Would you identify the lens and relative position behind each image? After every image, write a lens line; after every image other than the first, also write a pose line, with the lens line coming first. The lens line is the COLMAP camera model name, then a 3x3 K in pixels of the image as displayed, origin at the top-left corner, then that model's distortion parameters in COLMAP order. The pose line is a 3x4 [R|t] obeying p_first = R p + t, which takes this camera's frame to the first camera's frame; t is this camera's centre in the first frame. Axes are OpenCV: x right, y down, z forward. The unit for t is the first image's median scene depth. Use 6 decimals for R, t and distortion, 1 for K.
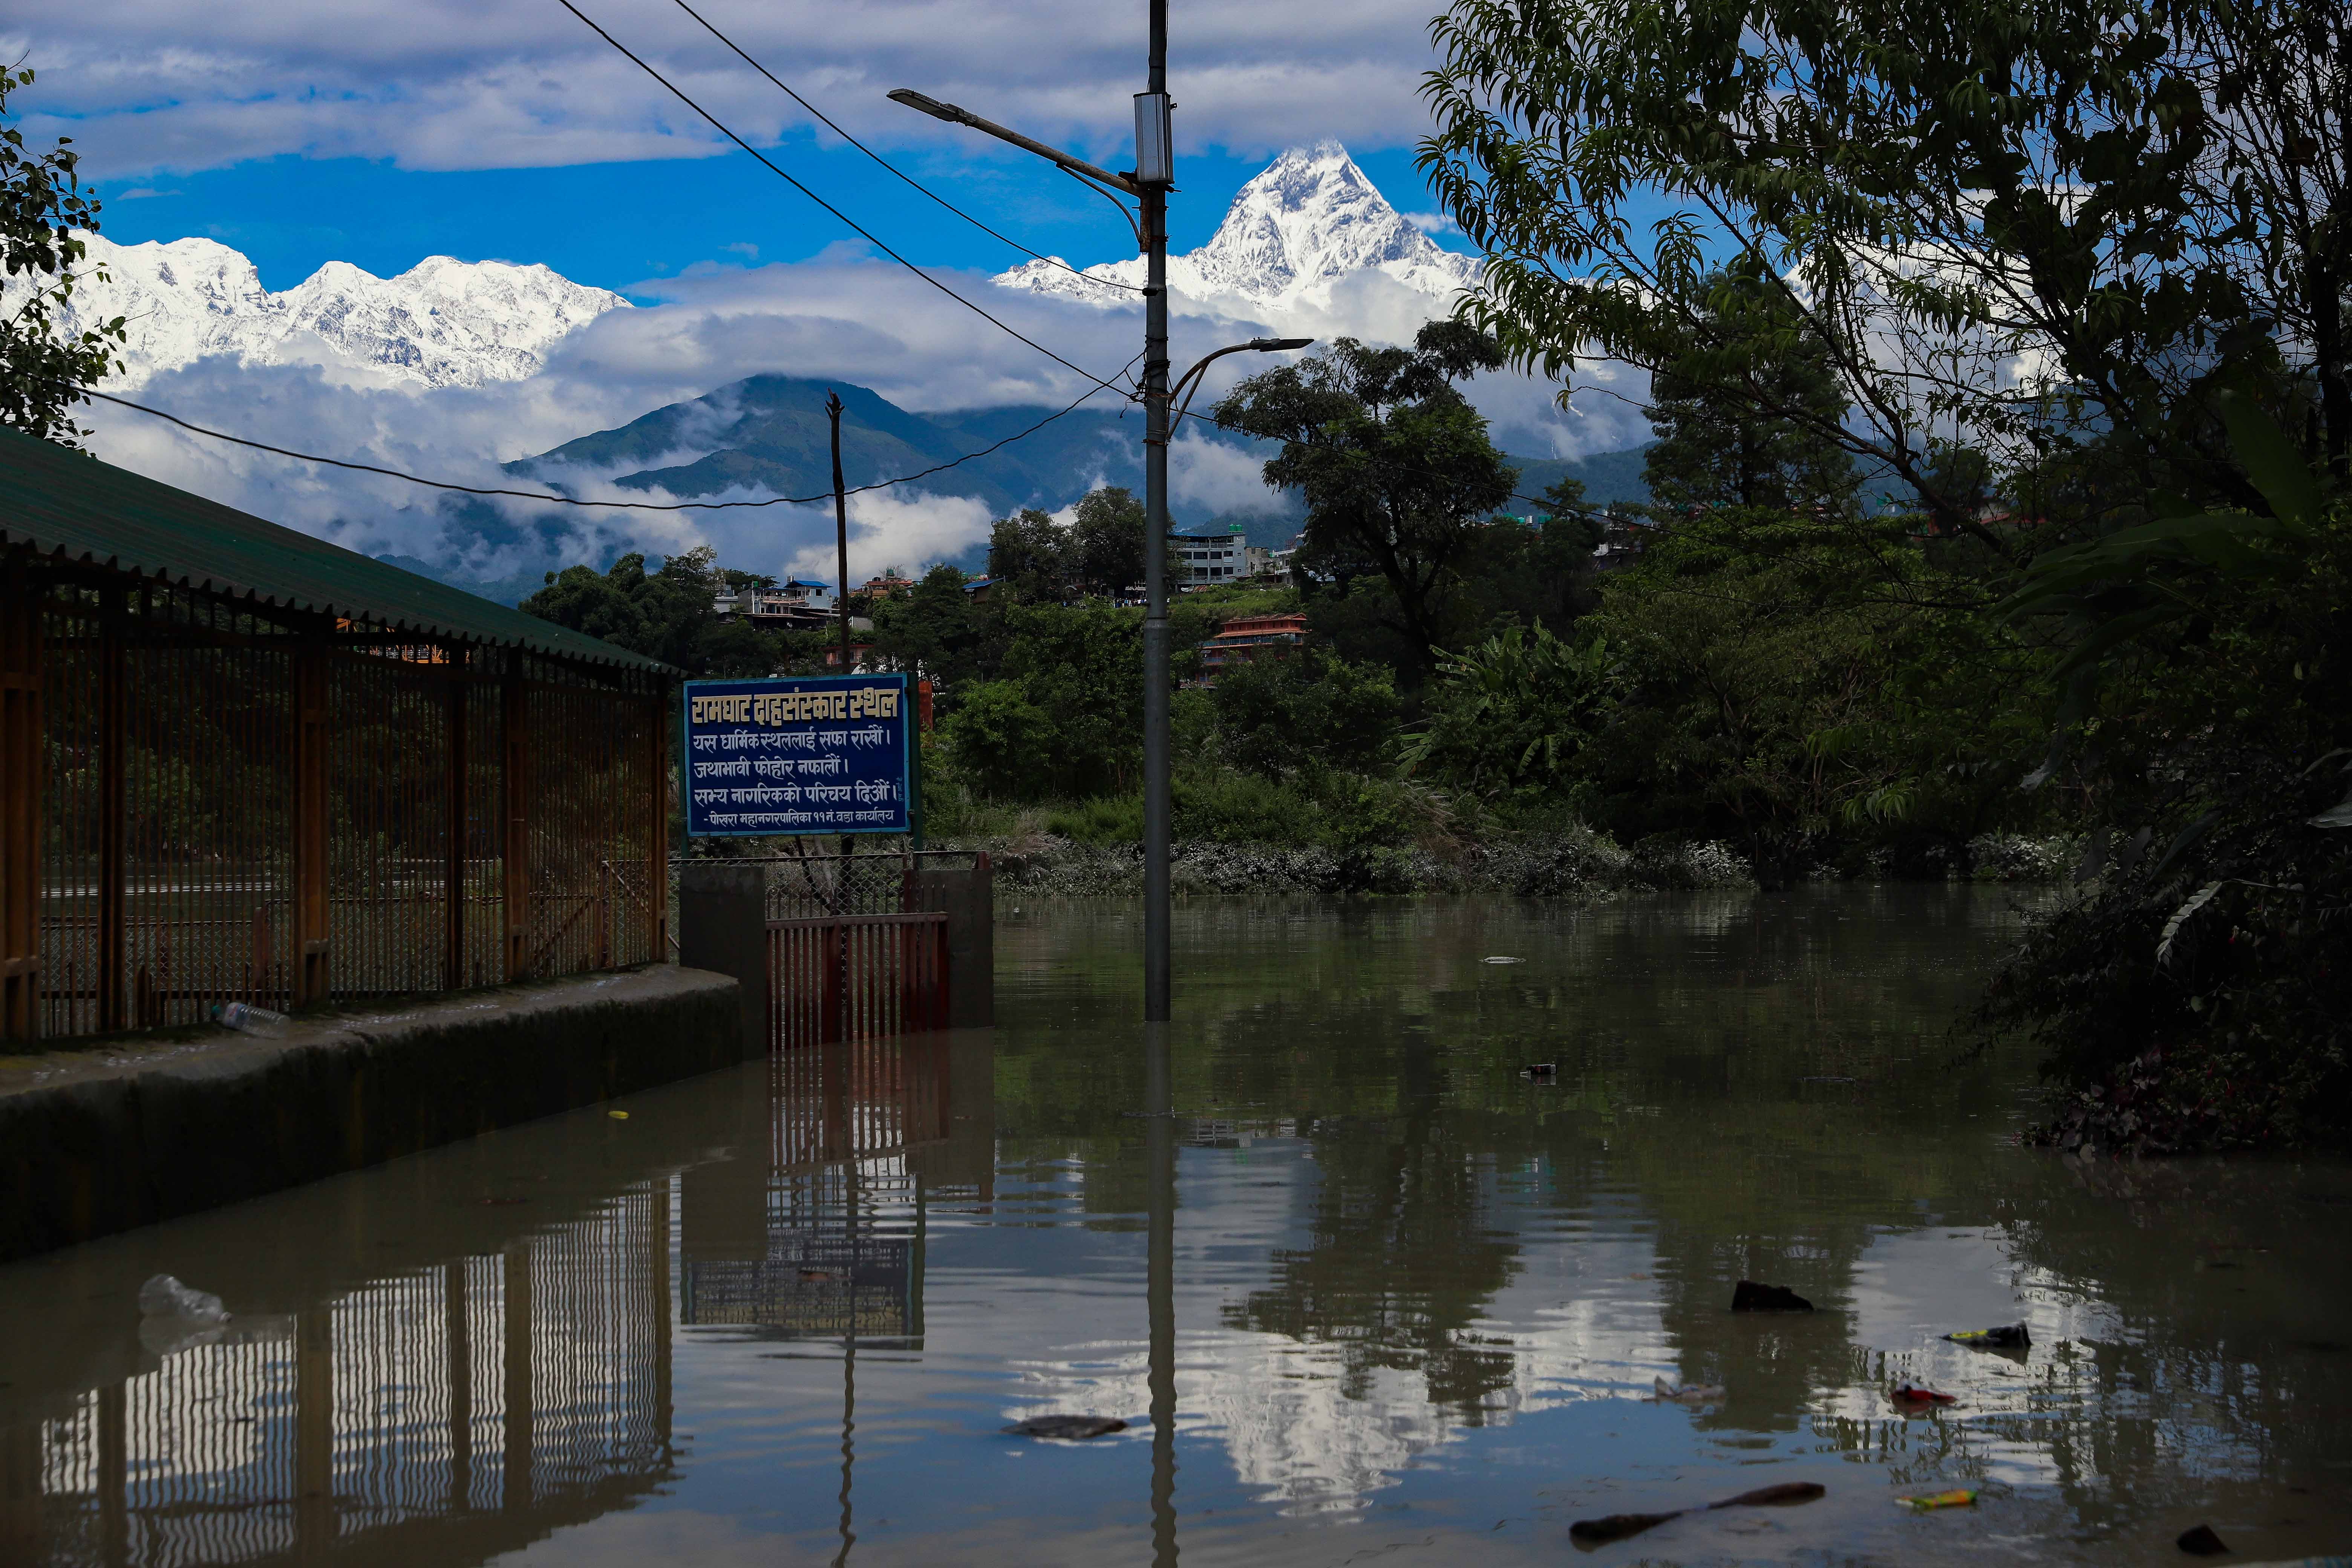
lens RADIAL K [[3940.9, 0, 1176.0], [0, 3940.9, 784.0], [0, 0, 1]] dist [0.007440, 0.090615]
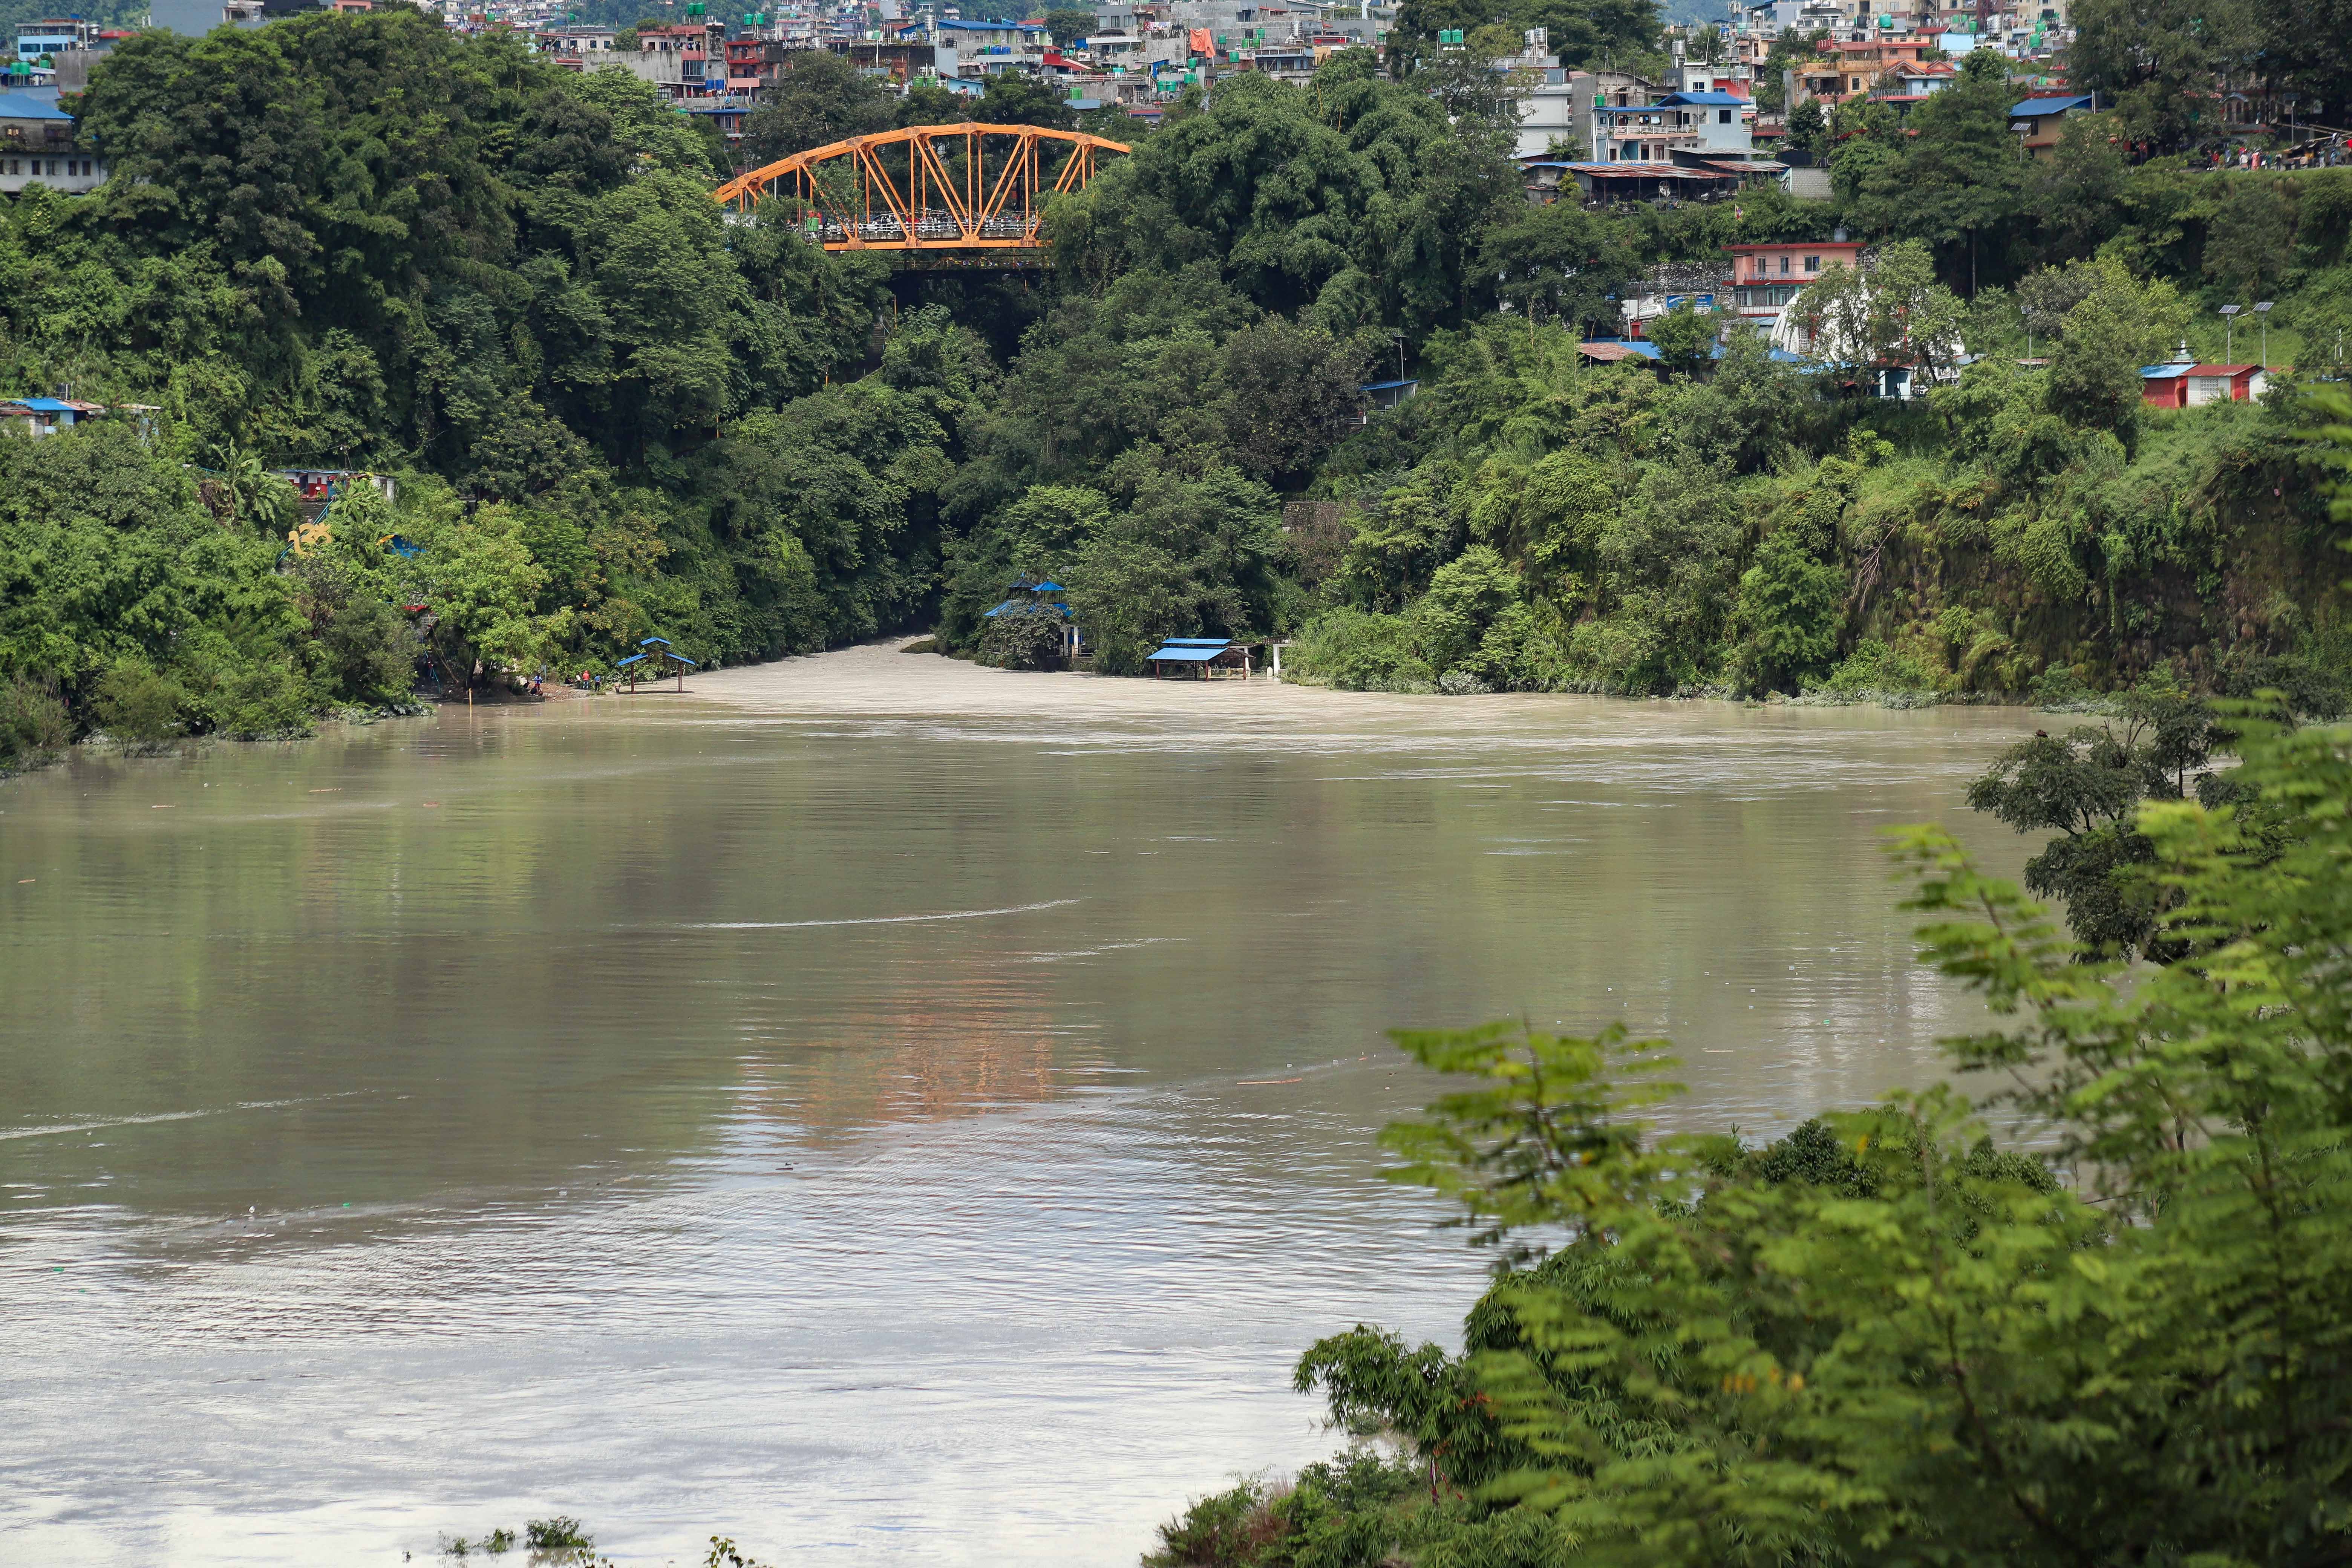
lens RADIAL K [[9561.1, 0, 1176.0], [0, 9561.1, 784.0], [0, 0, 1]] dist [0.598622, -7.175361]
pose [[0.986982, 0.000975, -0.160829, 0.037204], [0.010661, 0.997385, 0.071477, -0.053399], [0.160478, -0.072261, 0.984391, -0.218286]]
